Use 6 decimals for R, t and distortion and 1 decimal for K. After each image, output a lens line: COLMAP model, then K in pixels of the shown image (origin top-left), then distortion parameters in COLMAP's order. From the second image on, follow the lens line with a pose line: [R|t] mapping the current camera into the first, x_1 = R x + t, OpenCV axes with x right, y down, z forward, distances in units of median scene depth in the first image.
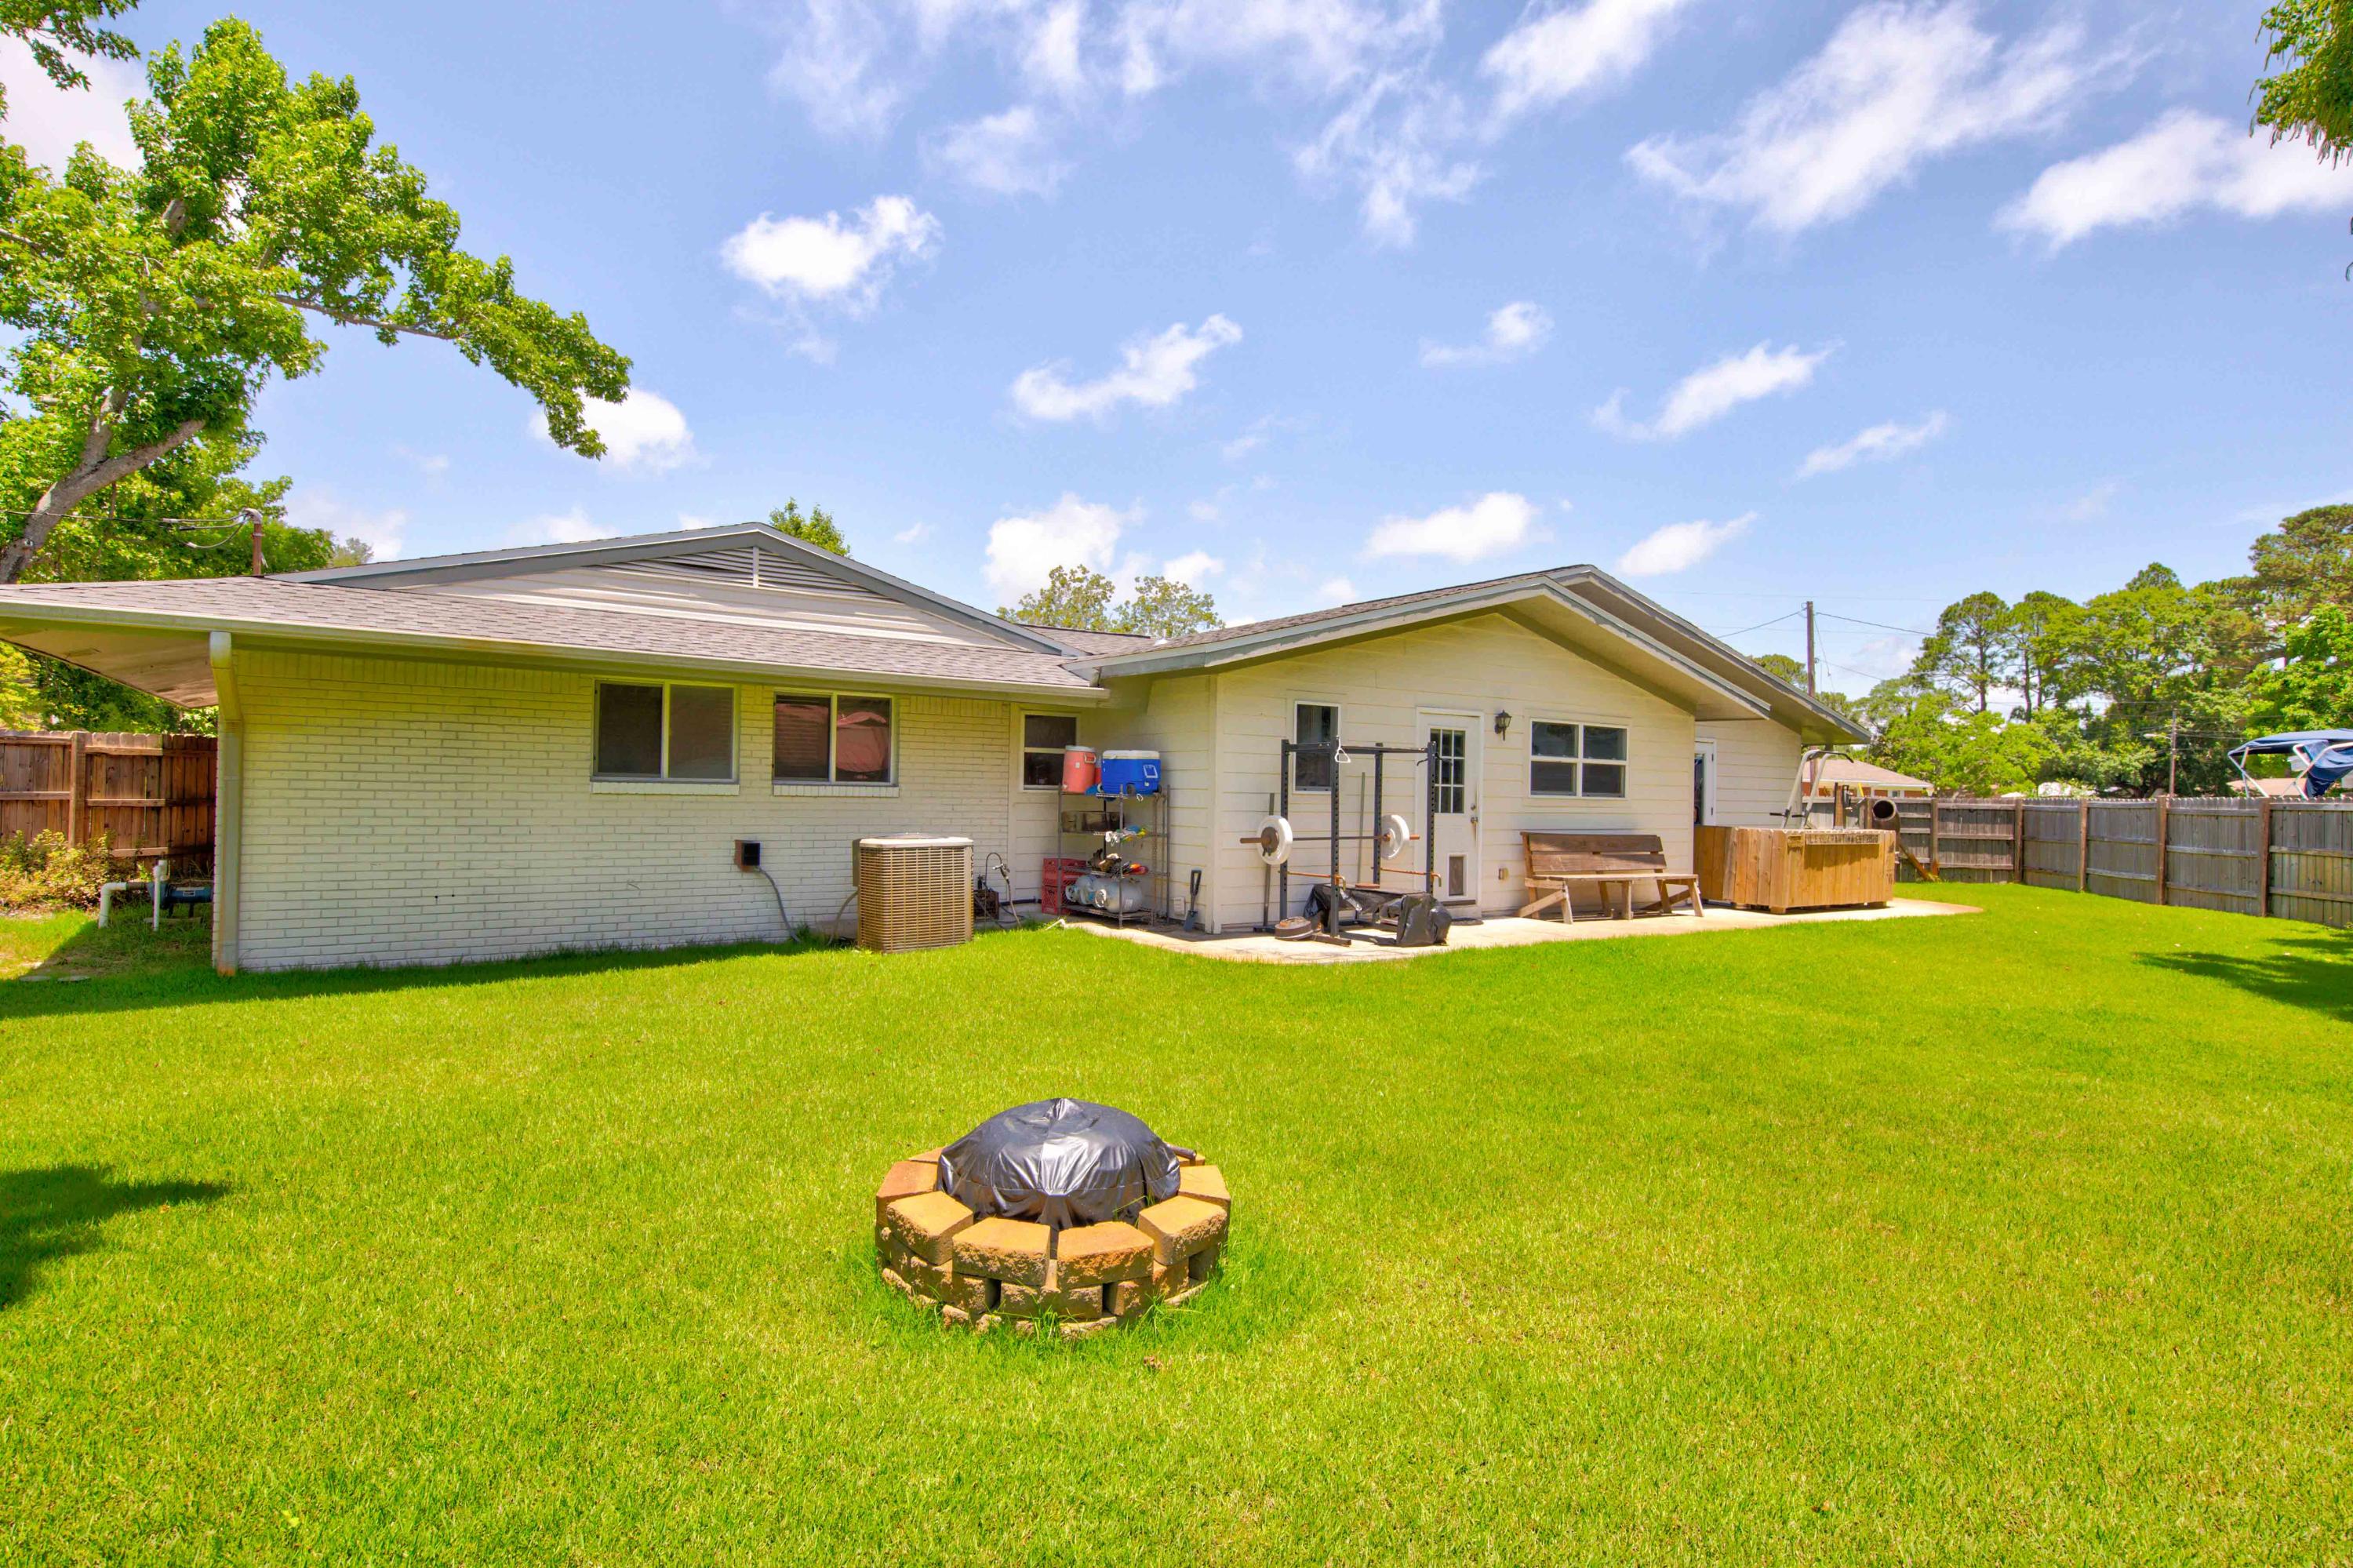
lens RADIAL K [[1165.4, 0, 1176.5], [0, 1165.4, 784.0], [0, 0, 1]] dist [0.016332, -0.007821]
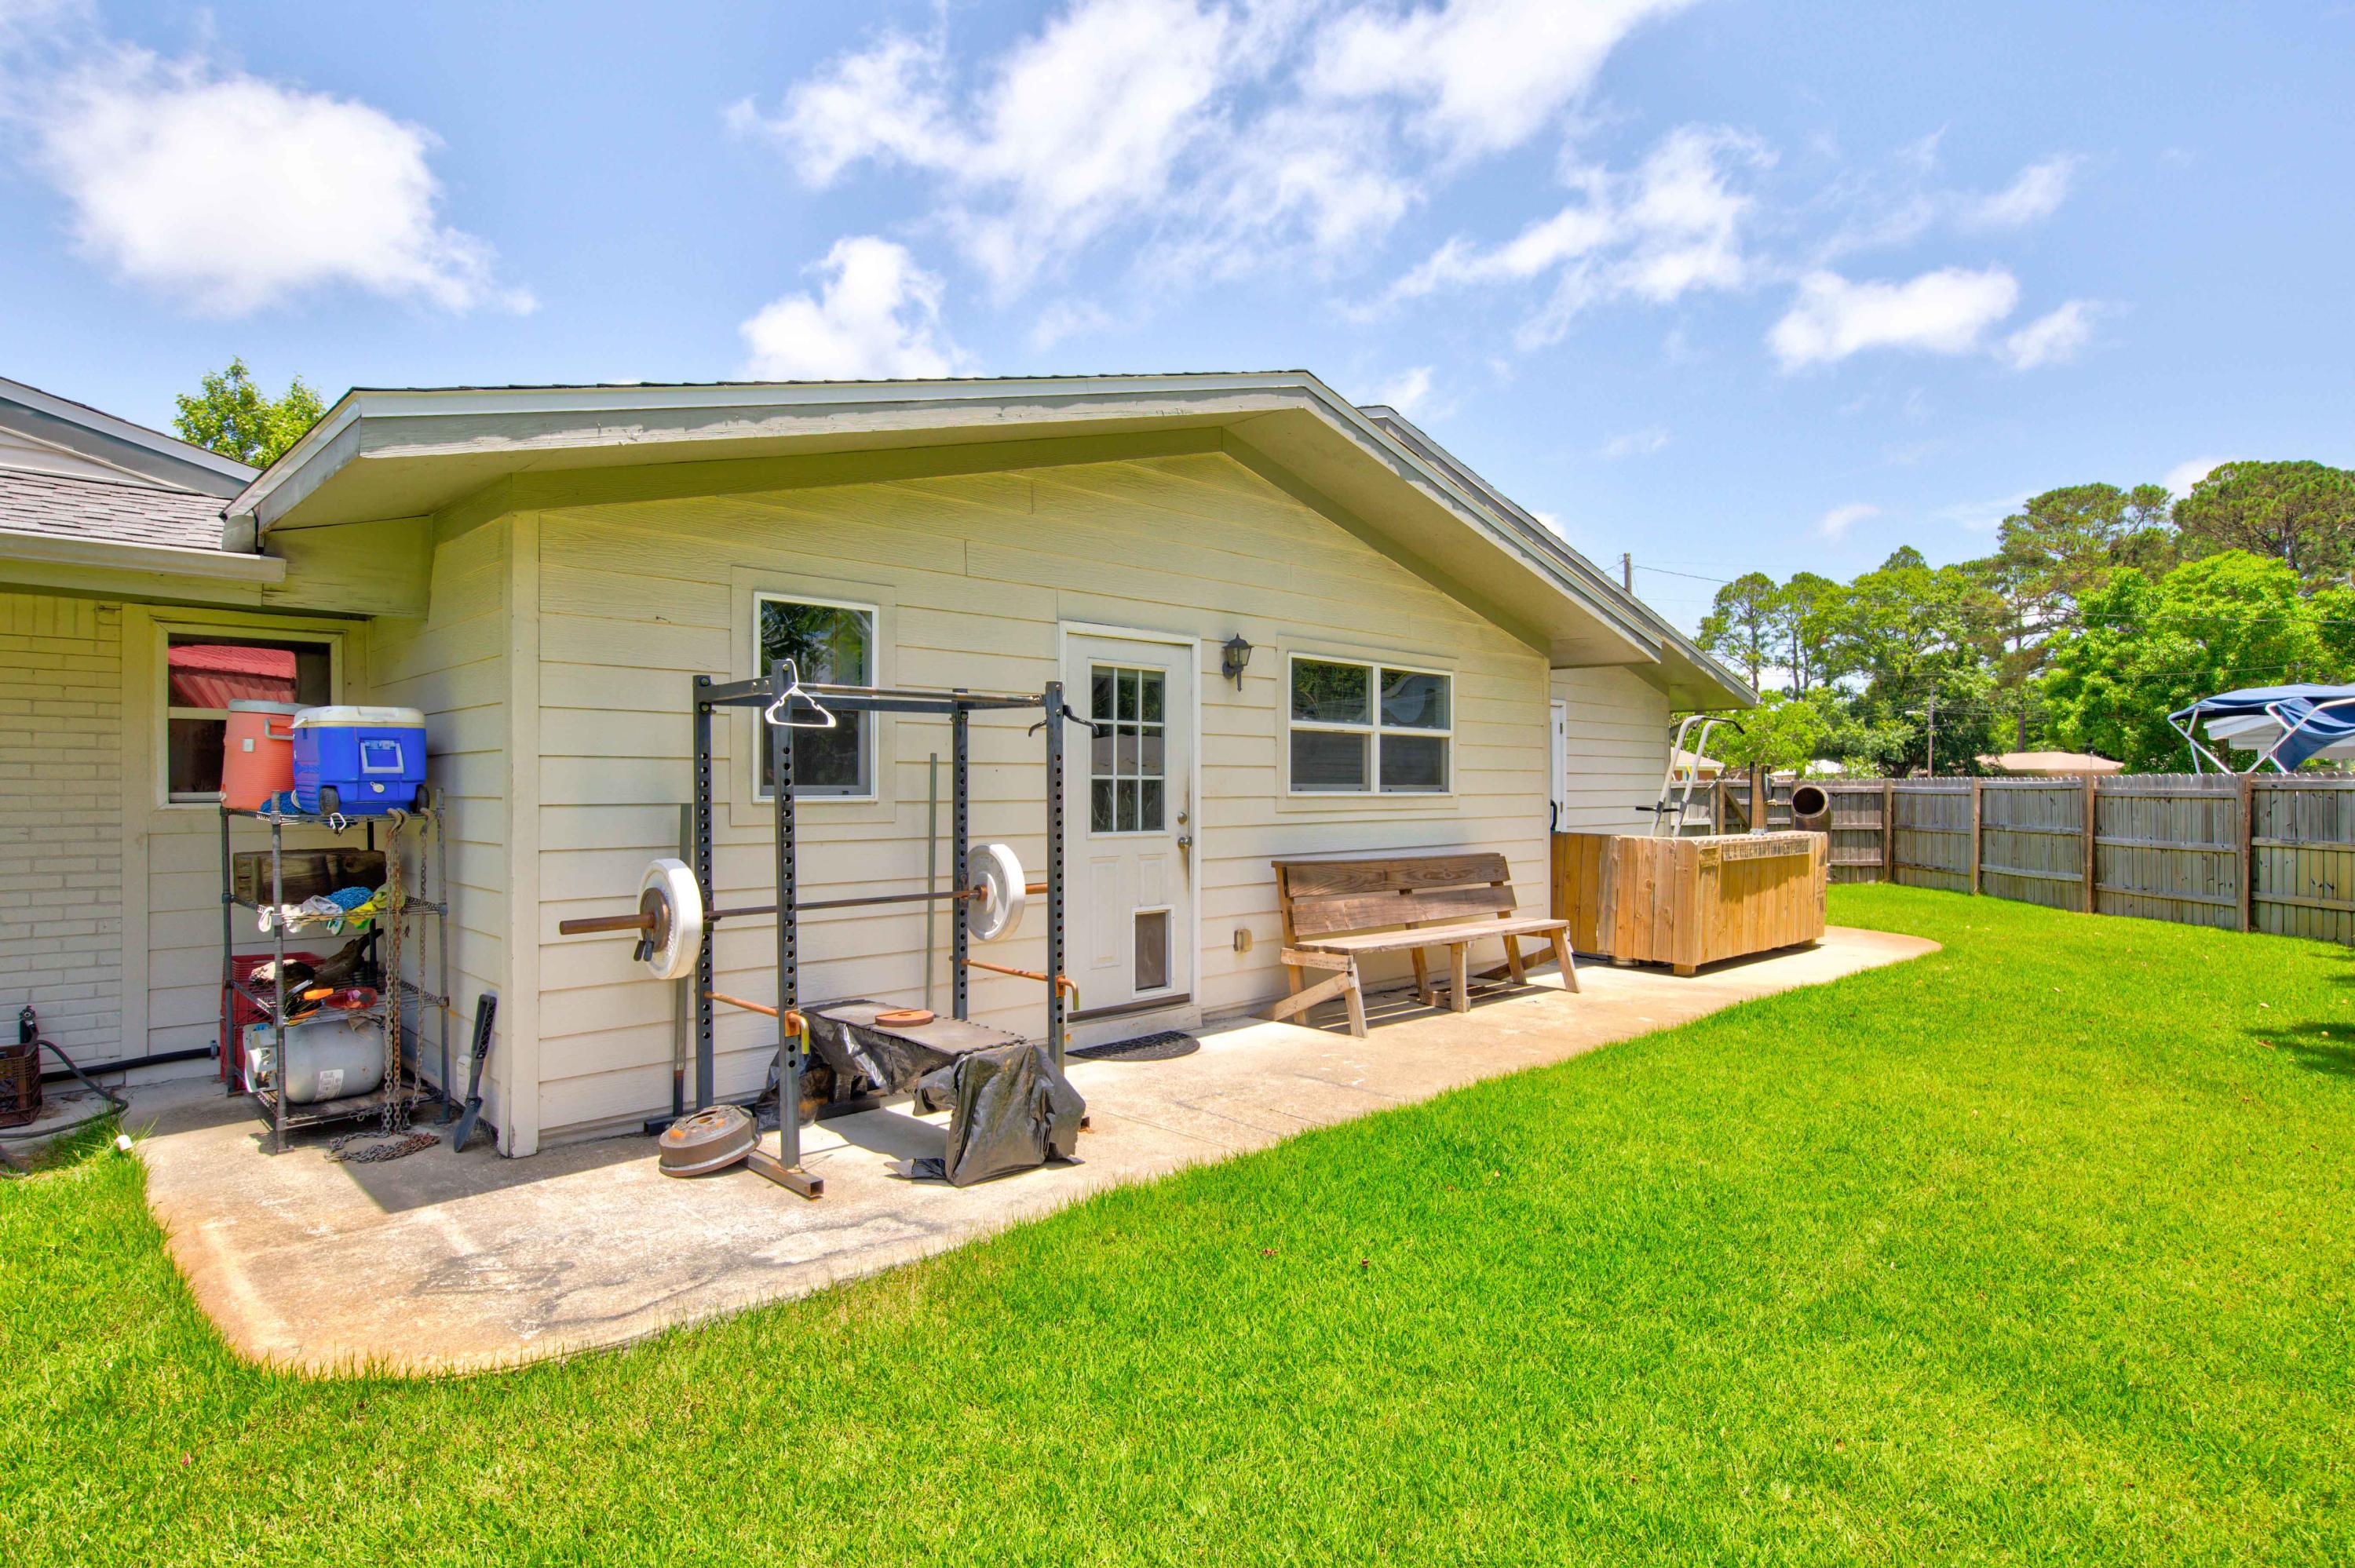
lens RADIAL K [[1210.4, 0, 1183.0], [0, 1210.4, 782.2], [0, 0, 1]] dist [0.018600, -0.000603]
pose [[0.984487, -0.017393, 0.174594, 0.119086], [0.016171, 0.999834, 0.008415, -0.000532], [-0.174711, -0.005461, 0.984605, 0.345636]]
